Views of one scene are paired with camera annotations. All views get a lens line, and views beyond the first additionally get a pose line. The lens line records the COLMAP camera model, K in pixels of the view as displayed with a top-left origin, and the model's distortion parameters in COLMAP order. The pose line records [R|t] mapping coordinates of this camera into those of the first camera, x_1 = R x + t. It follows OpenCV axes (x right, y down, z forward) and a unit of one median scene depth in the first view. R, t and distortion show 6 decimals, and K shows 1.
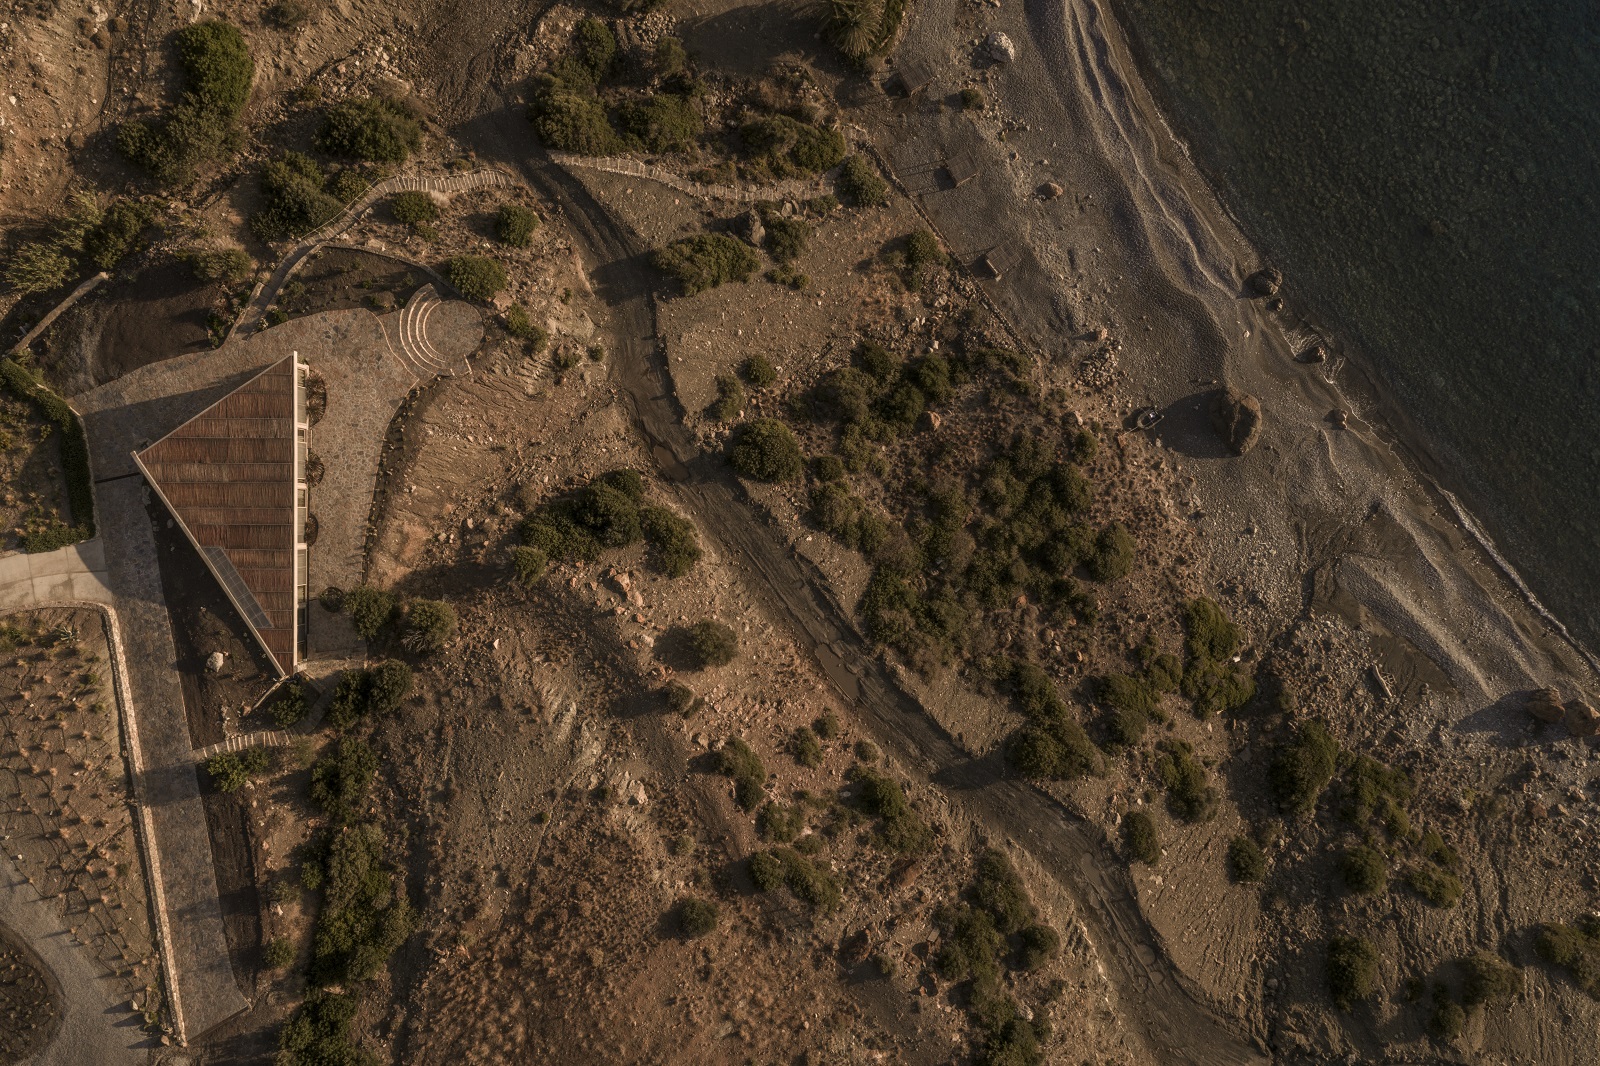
lens RADIAL K [[1494.5, 0, 793.1], [0, 1494.5, 527.8], [0, 0, 1]] dist [0.042496, 0.000000]
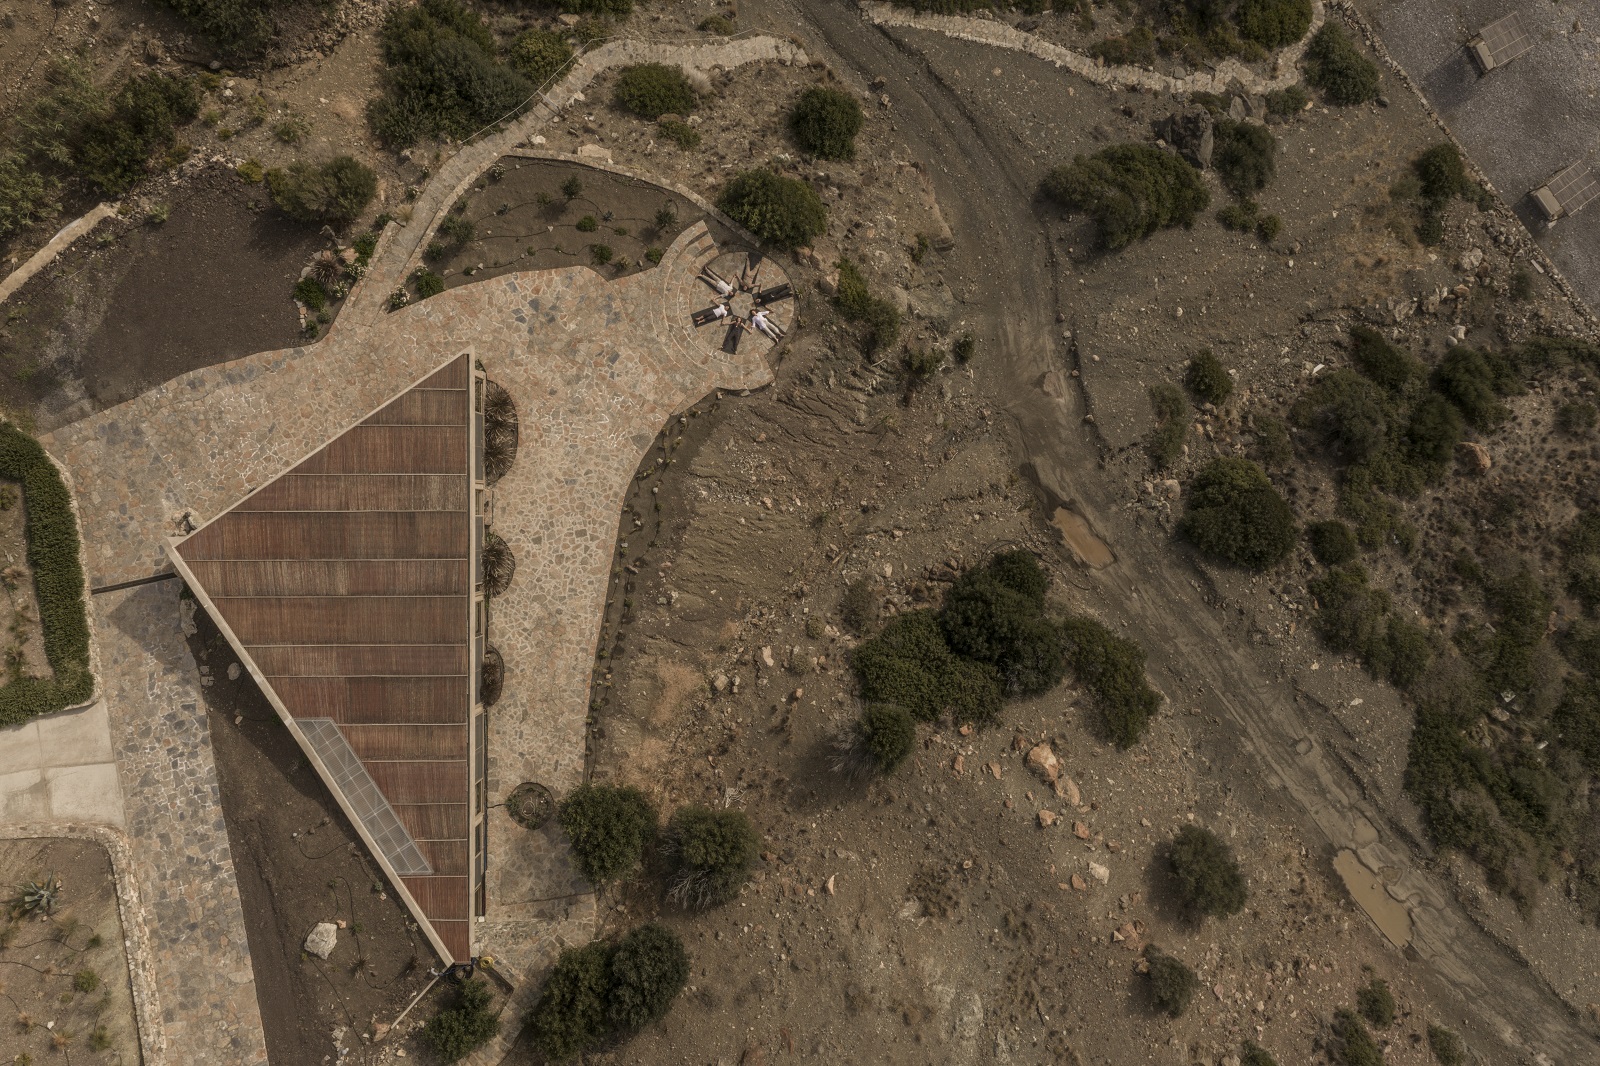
lens RADIAL K [[1494.5, 0, 797.5], [0, 1494.5, 538.4], [0, 0, 1]] dist [0.042496, 0.000000]
pose [[0.999986, -0.004531, -0.002695, -0.206872], [0.004532, 0.999990, 0.000145, -0.047245], [0.002694, -0.000157, 0.999996, 0.455997]]
